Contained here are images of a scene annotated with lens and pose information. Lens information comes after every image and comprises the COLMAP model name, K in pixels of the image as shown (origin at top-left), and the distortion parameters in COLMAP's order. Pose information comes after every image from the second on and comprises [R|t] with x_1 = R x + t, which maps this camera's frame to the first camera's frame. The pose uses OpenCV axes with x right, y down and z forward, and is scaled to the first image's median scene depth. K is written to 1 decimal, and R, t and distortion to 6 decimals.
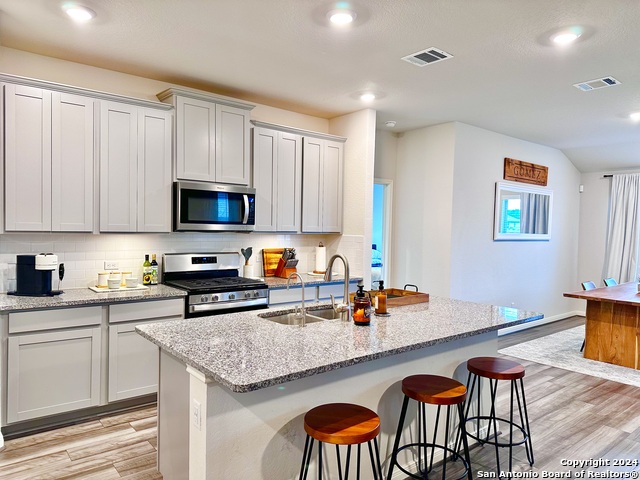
lens RADIAL K [[443.2, 0, 322.3], [0, 443.2, 240.8], [0, 0, 1]] dist [0.074428, -0.092670]
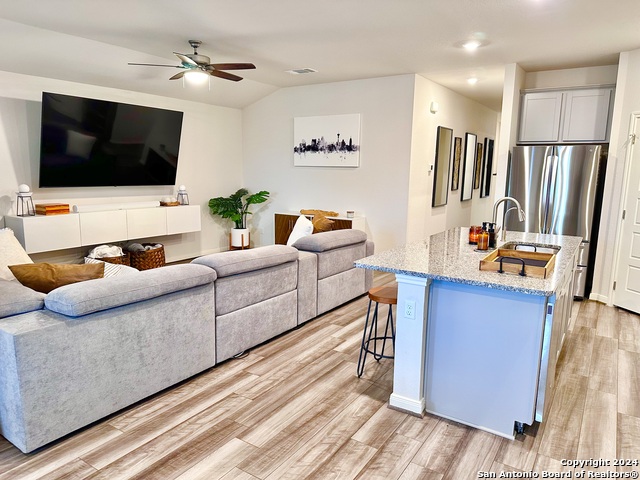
lens RADIAL K [[443.2, 0, 323.1], [0, 443.2, 242.3], [0, 0, 1]] dist [0.074428, -0.092670]
pose [[-0.952717, 0.018342, -0.303304, 0.621355], [-0.041344, 0.981068, 0.189197, -0.044439], [0.301033, 0.192791, -0.933922, 1.373318]]
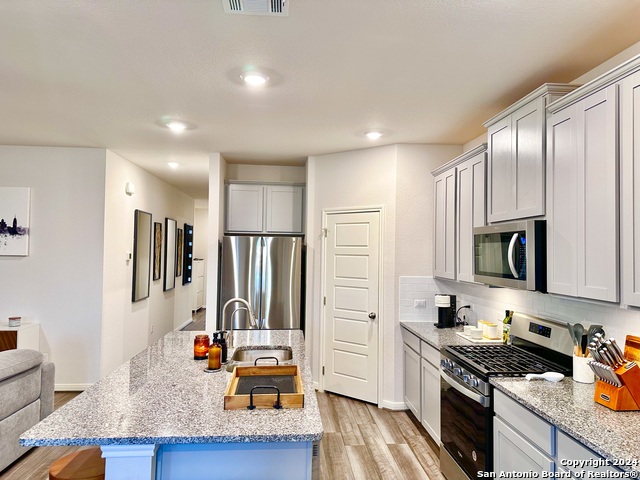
lens RADIAL K [[443.2, 0, 318.3], [0, 443.2, 238.8], [0, 0, 1]] dist [0.074428, -0.092670]
pose [[-0.572088, -0.050623, -0.818628, 0.552041], [-0.050270, 0.998381, -0.026608, -0.067184], [0.818650, 0.025931, -0.573707, 1.190692]]
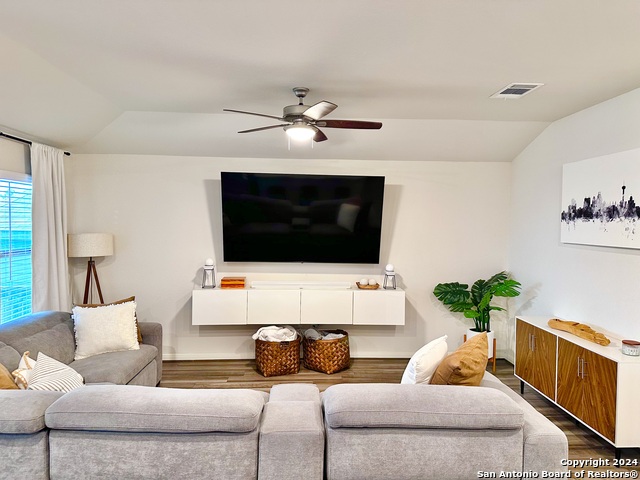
lens RADIAL K [[443.2, 0, 332.5], [0, 443.2, 233.3], [0, 0, 1]] dist [0.074428, -0.092670]
pose [[-0.808929, -0.043392, 0.586303, -0.008061], [-0.009312, 0.998093, 0.061020, -0.086259], [-0.587833, 0.043901, -0.807790, 0.799265]]
